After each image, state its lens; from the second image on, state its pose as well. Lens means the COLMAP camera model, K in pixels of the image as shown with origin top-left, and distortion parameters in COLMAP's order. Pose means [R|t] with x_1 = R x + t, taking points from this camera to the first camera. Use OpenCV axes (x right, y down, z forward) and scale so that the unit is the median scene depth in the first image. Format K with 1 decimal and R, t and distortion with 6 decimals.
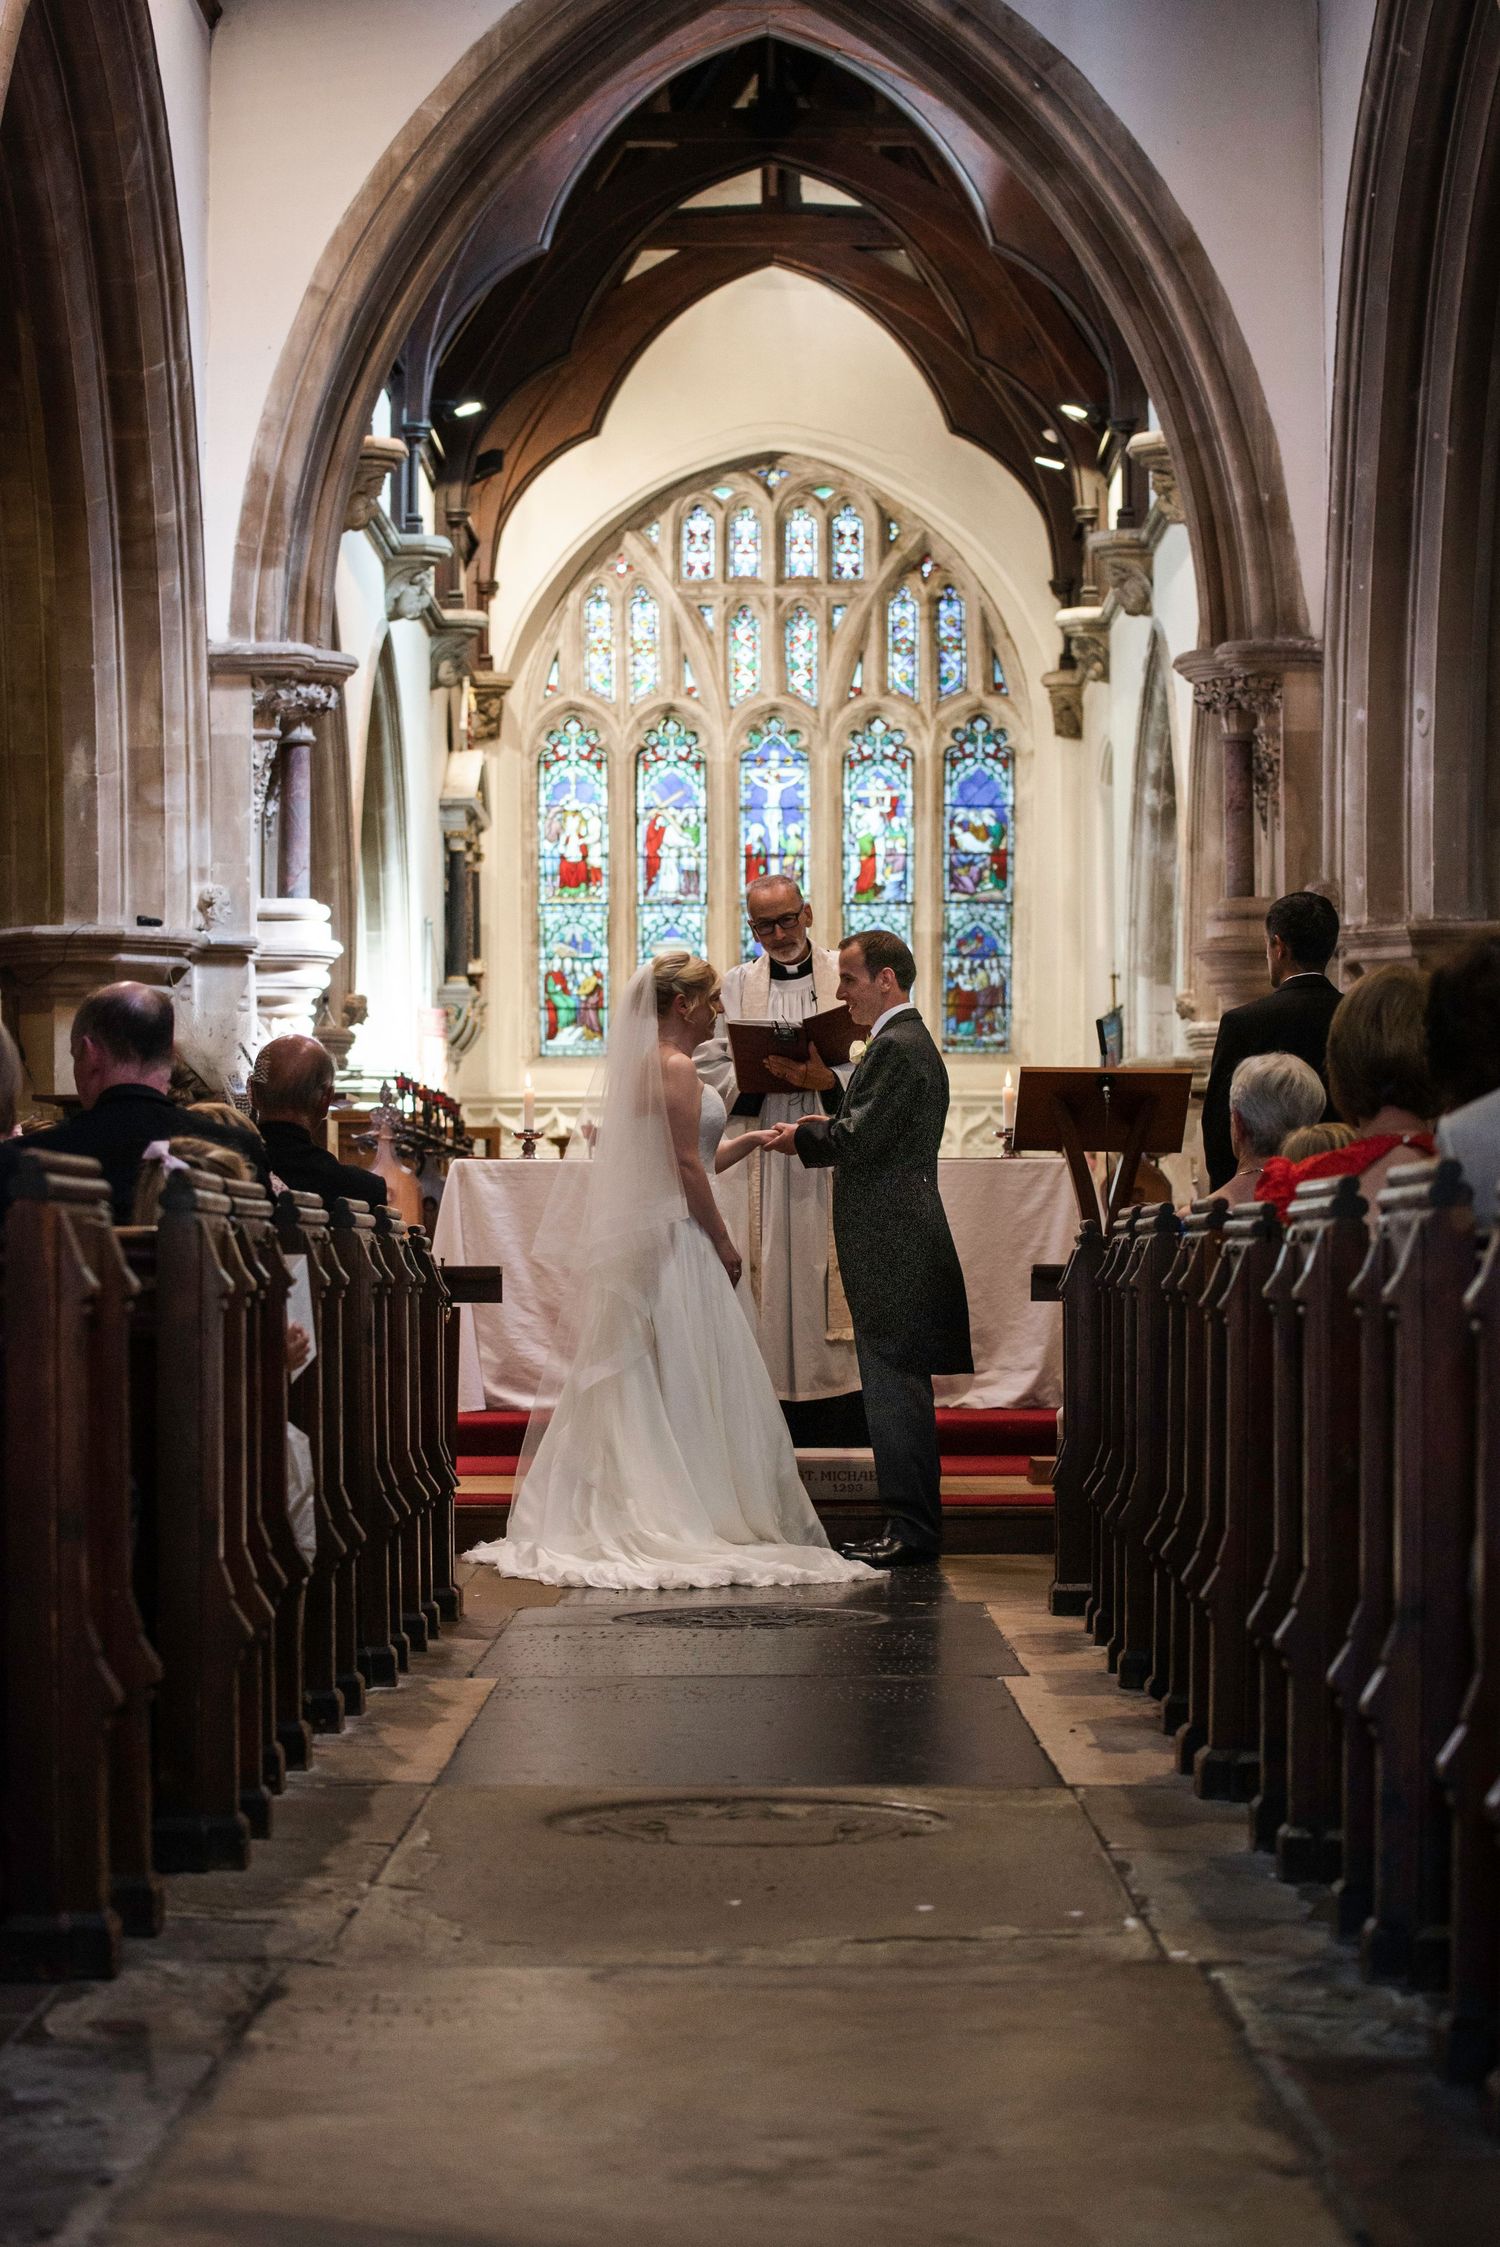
lens RADIAL K [[4585.0, 0, 750.0], [0, 4585.0, 1123.5], [0, 0, 1]] dist [-0.283980, -0.071487]
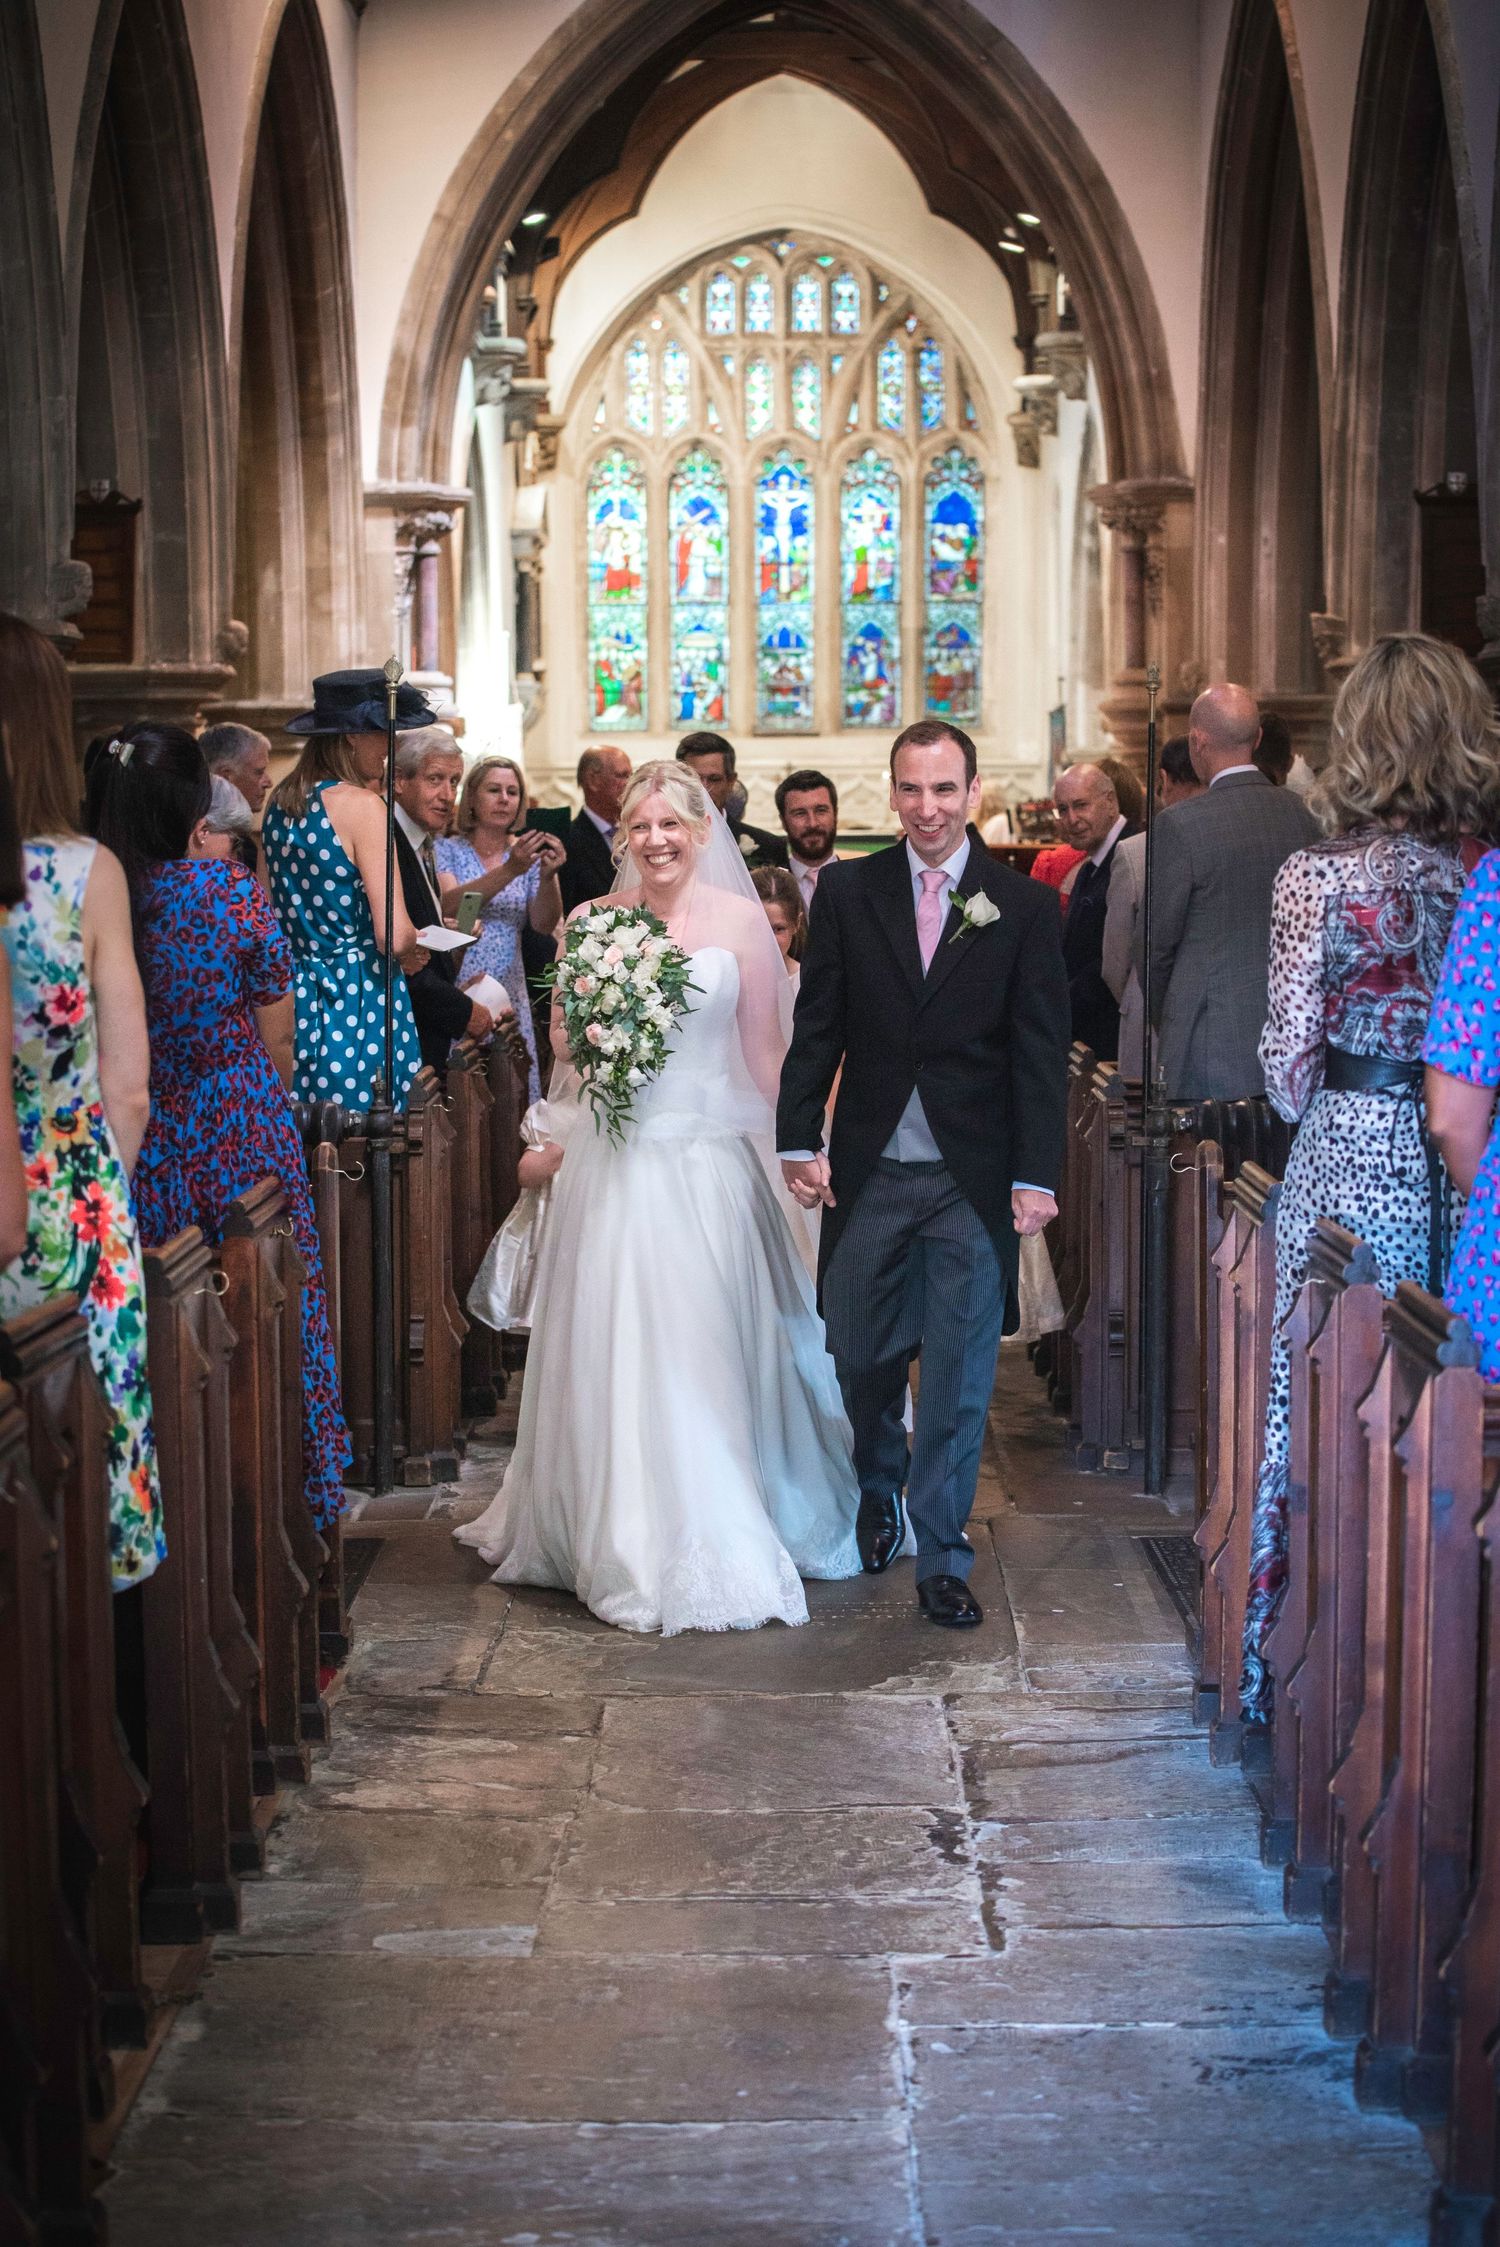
lens RADIAL K [[4585.0, 0, 750.0], [0, 4585.0, 1123.5], [0, 0, 1]] dist [-0.283980, -0.071487]
pose [[0.999996, -0.001875, -0.001880, -0.001879], [0.002050, 0.995187, 0.097977, -0.032385], [0.001688, -0.097981, 0.995187, -0.227887]]
